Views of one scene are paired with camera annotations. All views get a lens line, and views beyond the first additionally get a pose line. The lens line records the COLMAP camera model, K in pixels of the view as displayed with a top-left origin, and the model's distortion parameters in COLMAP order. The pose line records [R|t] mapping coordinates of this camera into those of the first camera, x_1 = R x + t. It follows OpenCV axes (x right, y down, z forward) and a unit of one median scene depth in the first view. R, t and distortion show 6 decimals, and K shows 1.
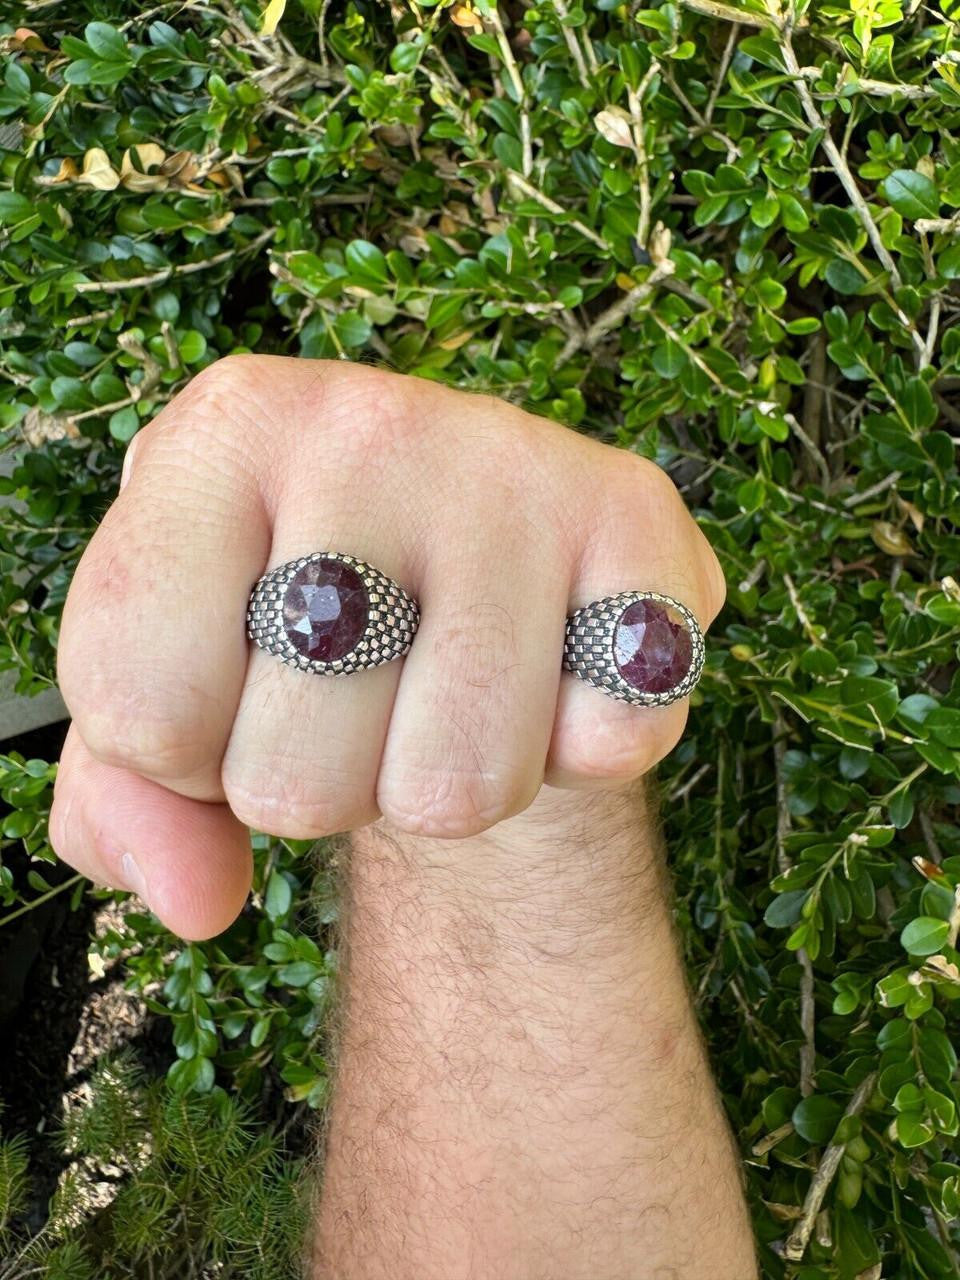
lens RADIAL K [[919.2, 0, 482.7], [0, 919.2, 547.0], [0, 0, 1]] dist [0.003669, 0.000858]
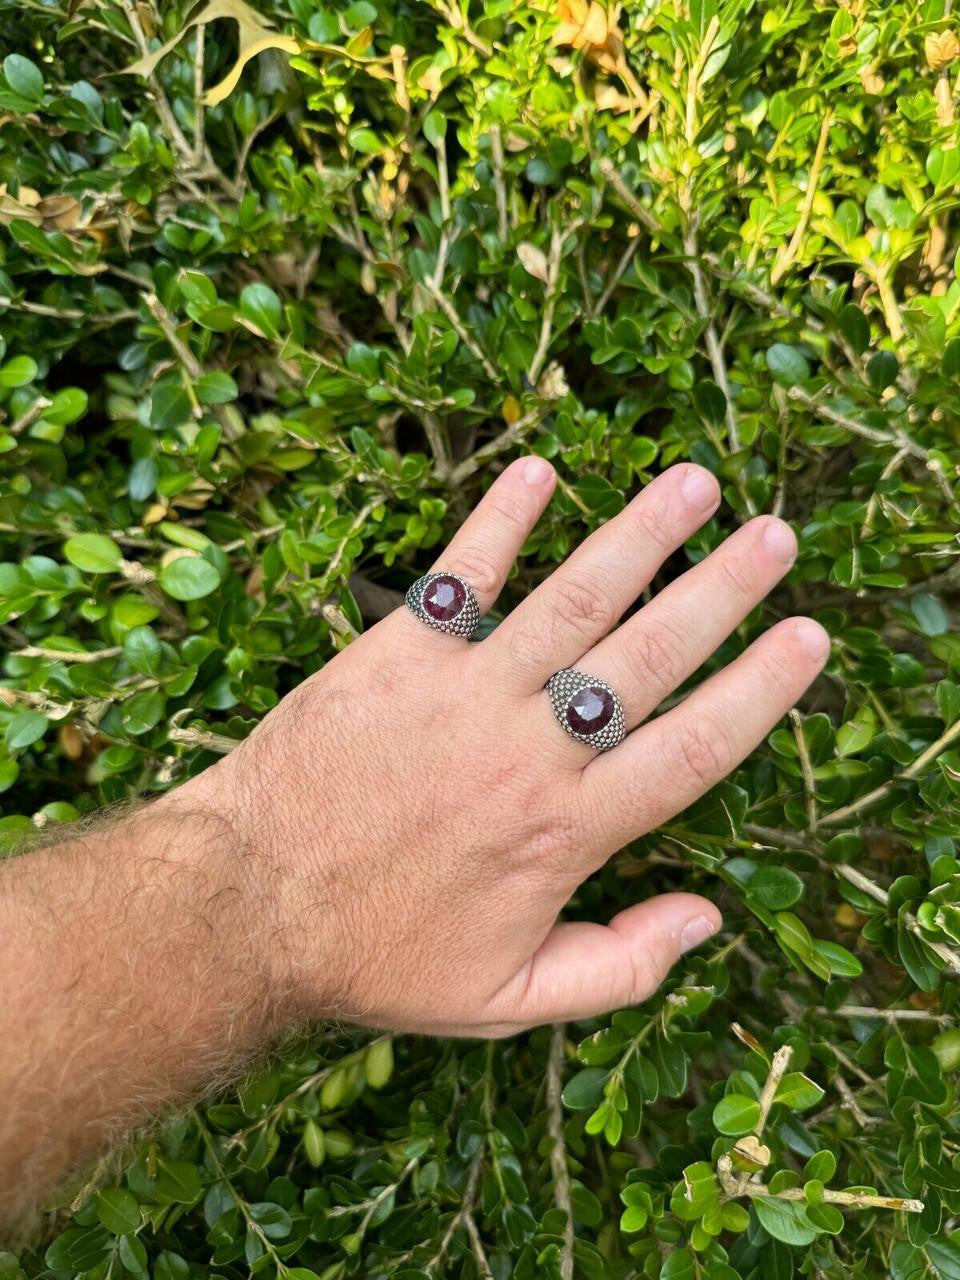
lens RADIAL K [[956.5, 0, 475.3], [0, 956.5, 661.5], [0, 0, 1]] dist [0.053999, -0.155623]
pose [[0.937395, 0.236110, 0.256015, -0.090465], [-0.150771, 0.937771, -0.312815, 0.321725], [-0.313942, 0.254631, 0.914660, 0.117809]]
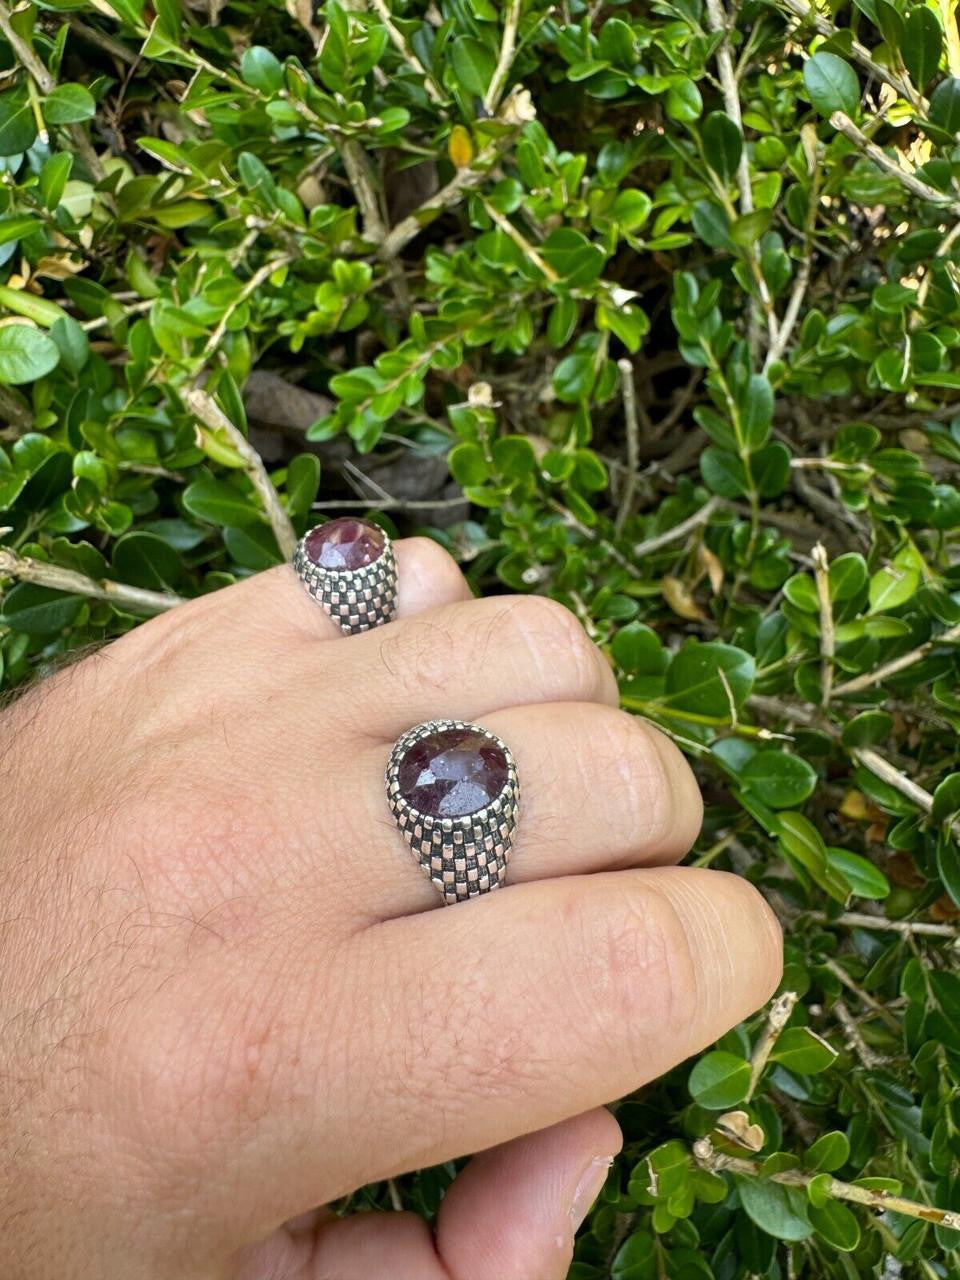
lens RADIAL K [[859.8, 0, 483.8], [0, 859.8, 597.6], [0, 0, 1]] dist [0.000224, -0.004543]
pose [[0.926272, 0.233117, 0.296101, 0.050021], [-0.168909, 0.959190, -0.226771, 0.242785], [-0.336881, 0.160037, 0.927846, 0.398680]]
